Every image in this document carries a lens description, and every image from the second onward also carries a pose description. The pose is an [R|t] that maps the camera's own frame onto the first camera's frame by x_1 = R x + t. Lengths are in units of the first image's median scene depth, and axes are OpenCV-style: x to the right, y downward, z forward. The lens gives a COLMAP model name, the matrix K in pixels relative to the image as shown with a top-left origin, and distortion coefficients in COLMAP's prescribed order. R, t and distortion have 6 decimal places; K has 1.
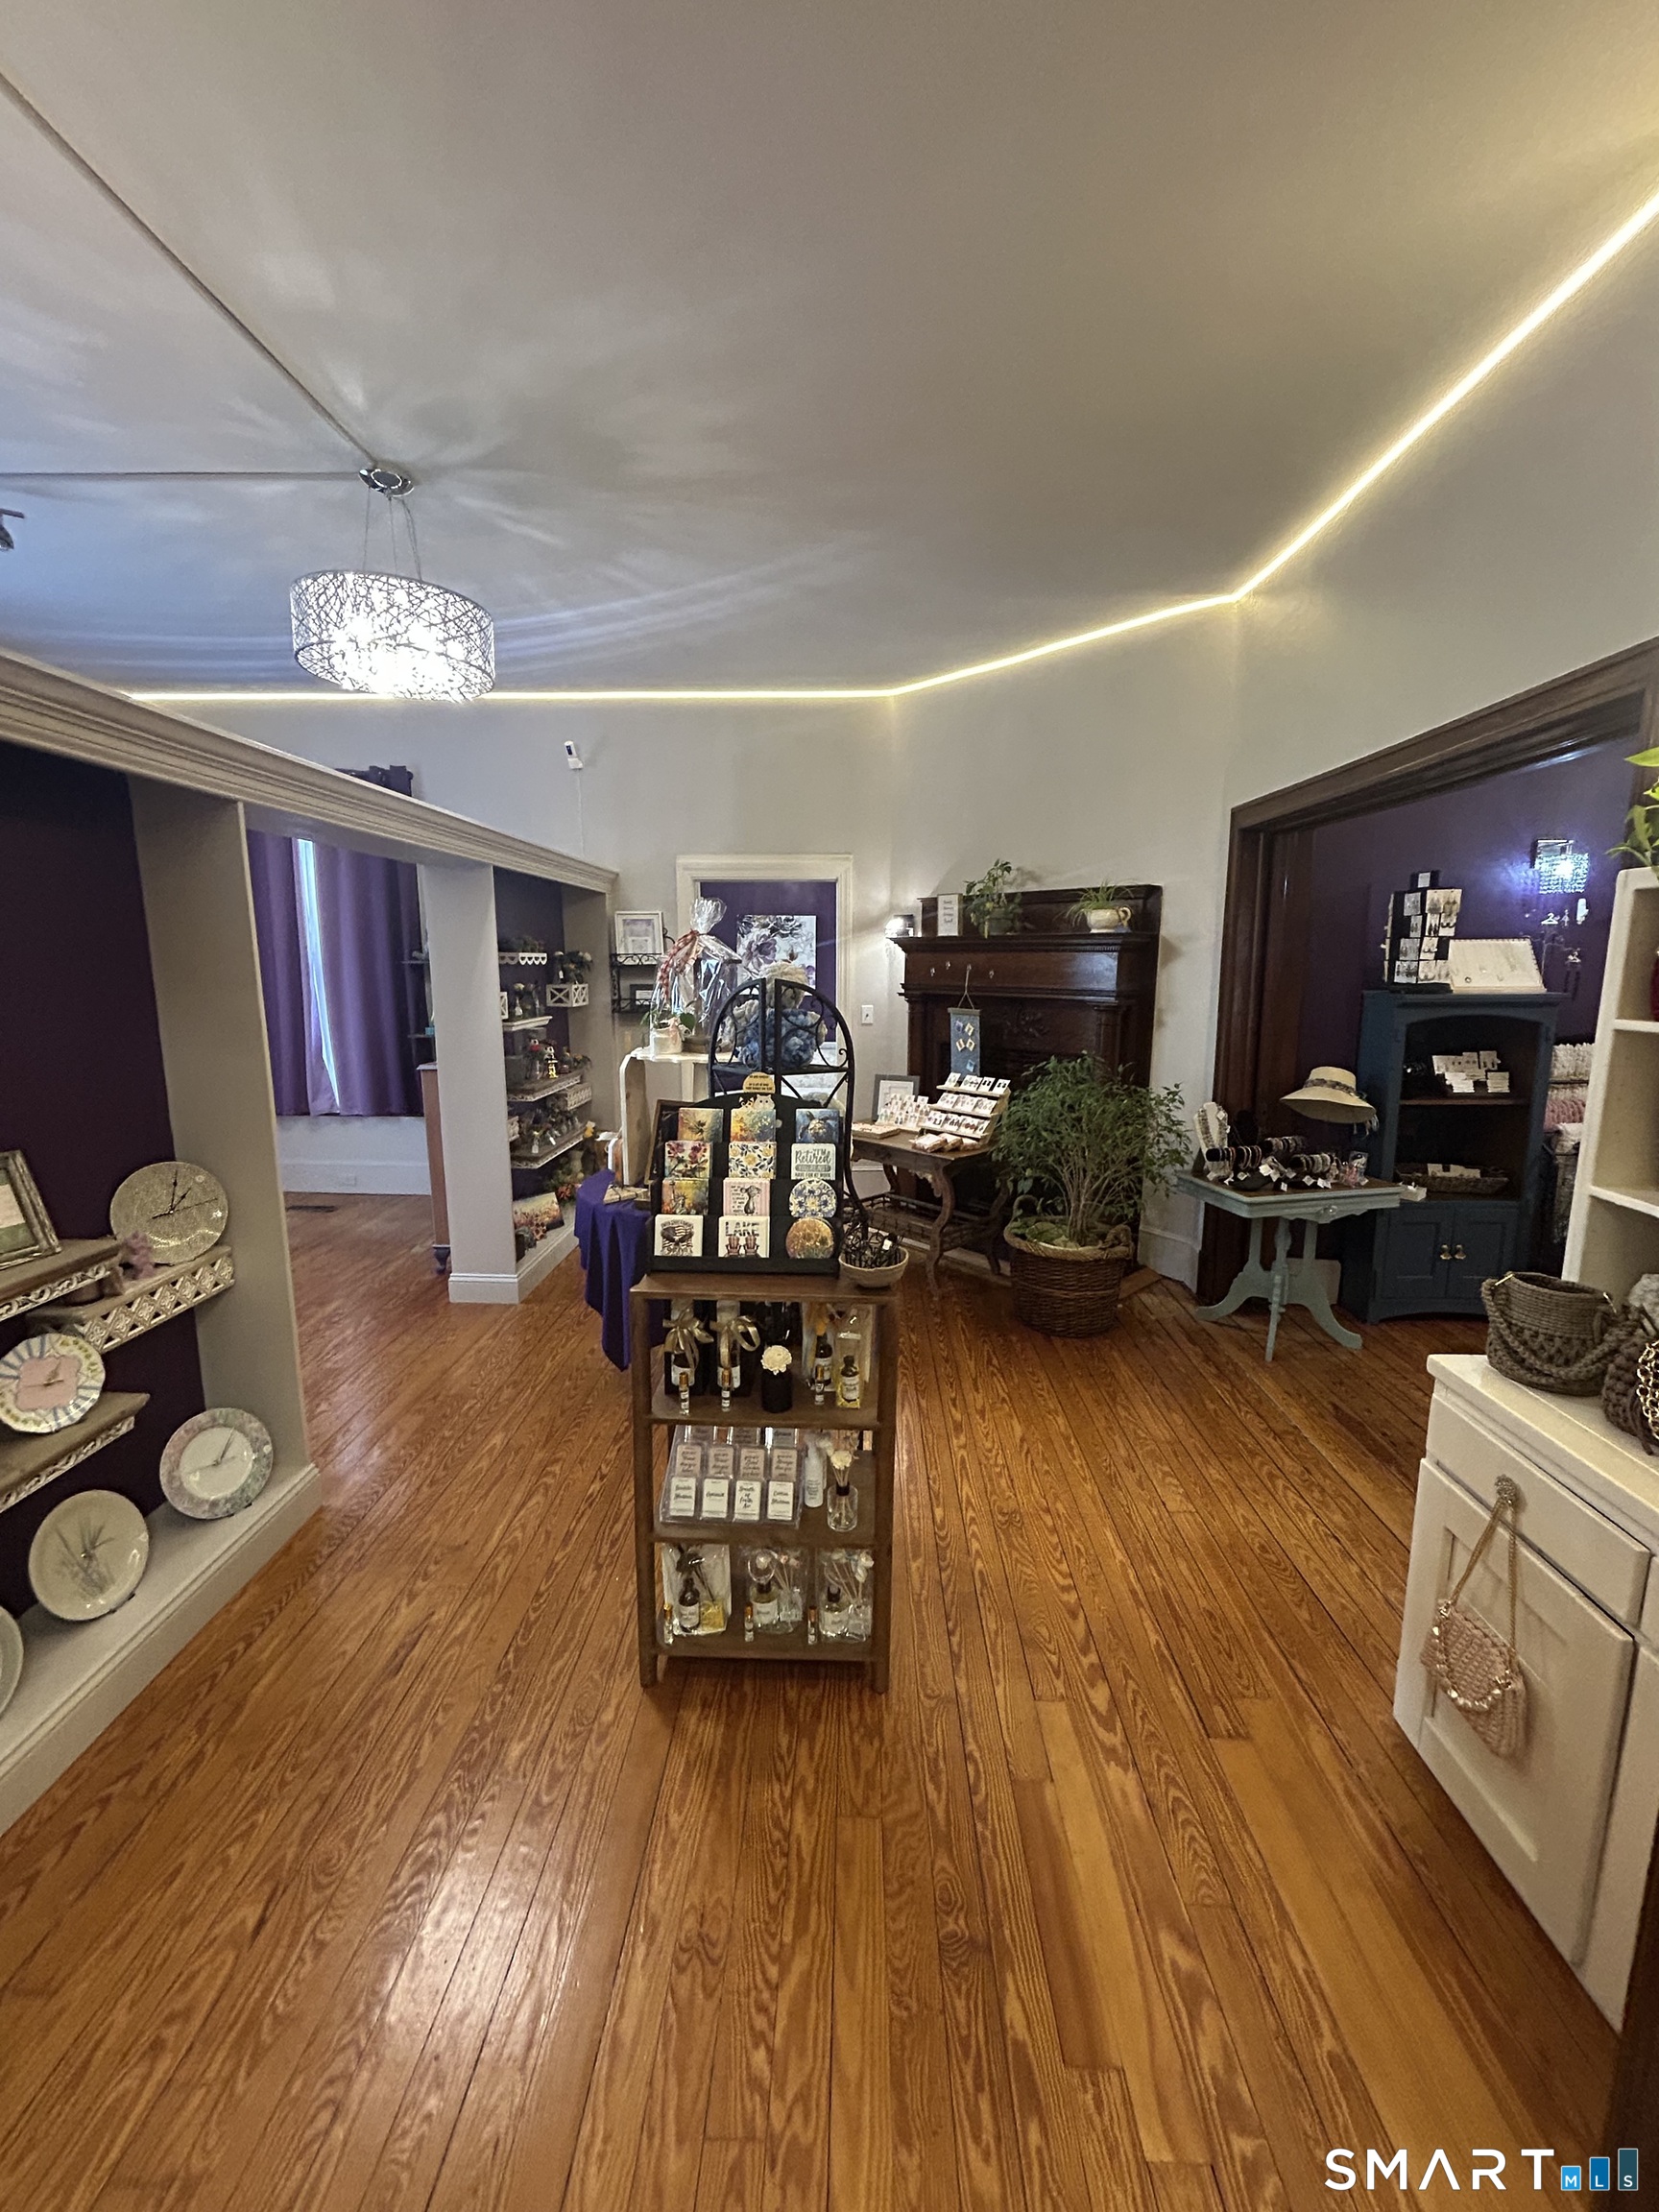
lens RADIAL K [[895.4, 0, 835.3], [0, 895.4, 1105.3], [0, 0, 1]] dist [0.000463, 0.000159]
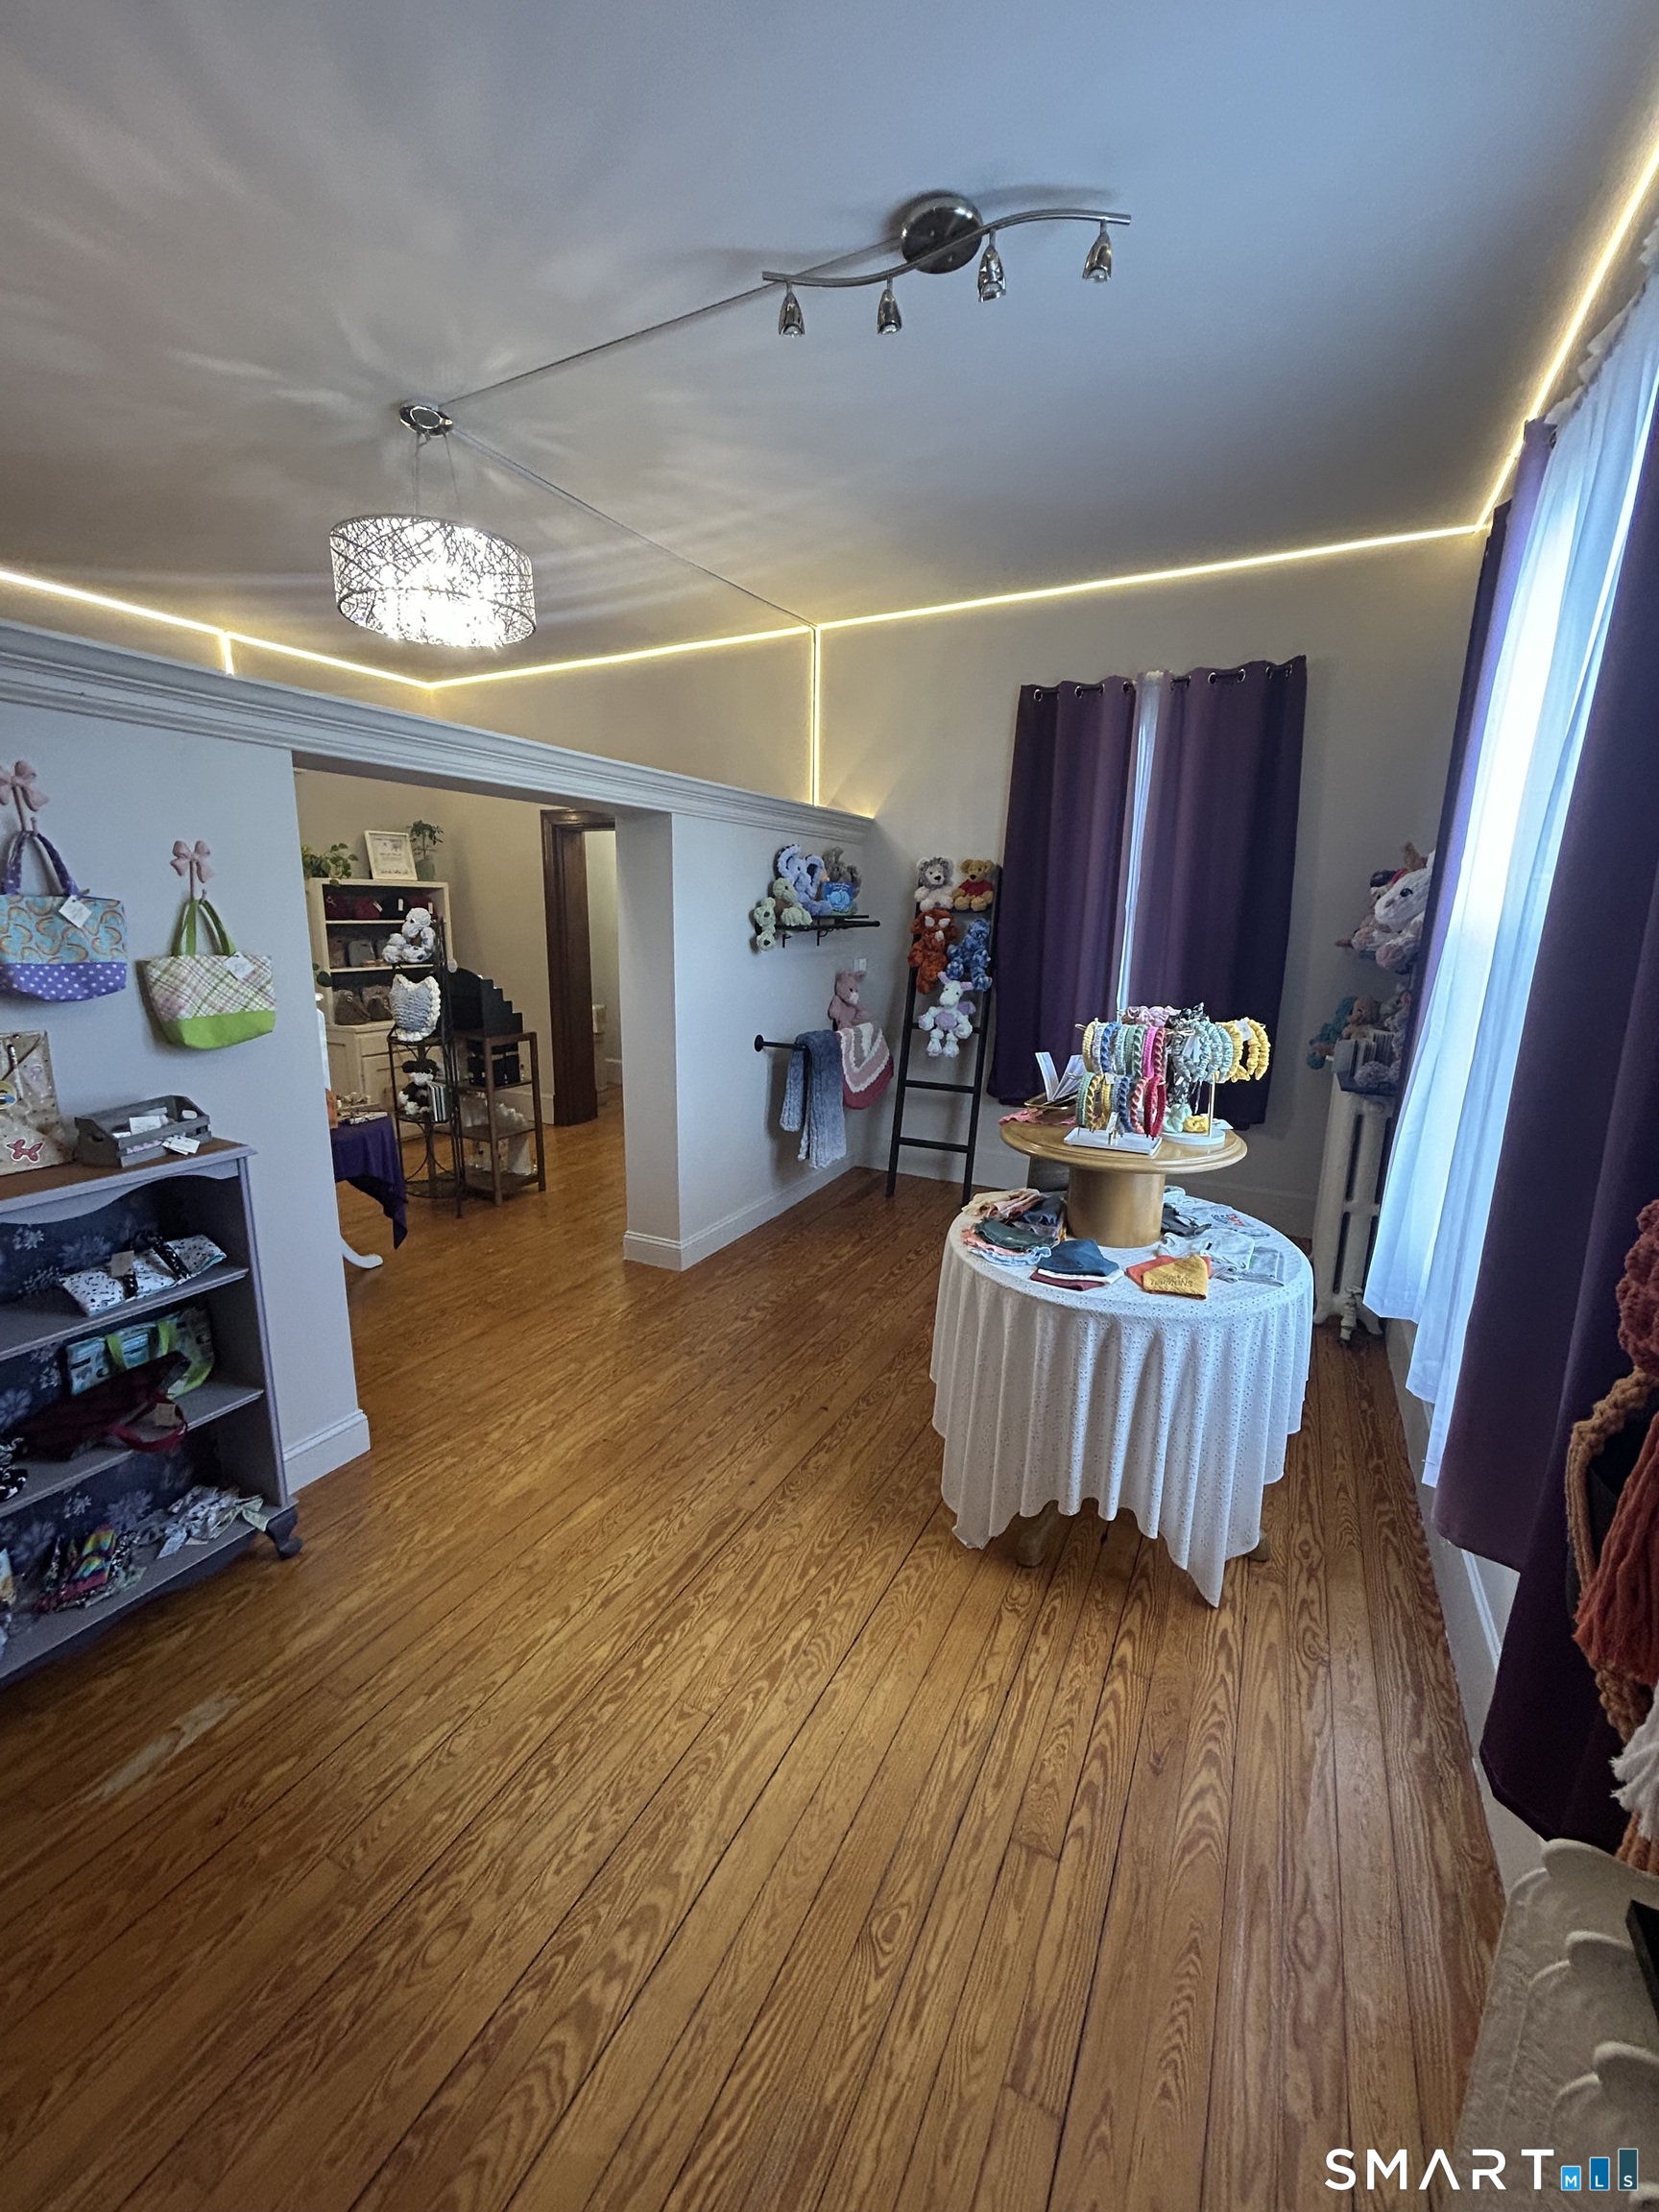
lens RADIAL K [[895.4, 0, 828.9], [0, 895.4, 1104.7], [0, 0, 1]] dist [0.000463, 0.000159]
pose [[-0.900166, -0.108018, 0.421939, -1.057011], [0.055679, 0.932271, 0.357451, -0.239664], [-0.431973, 0.345258, -0.833184, 1.427091]]
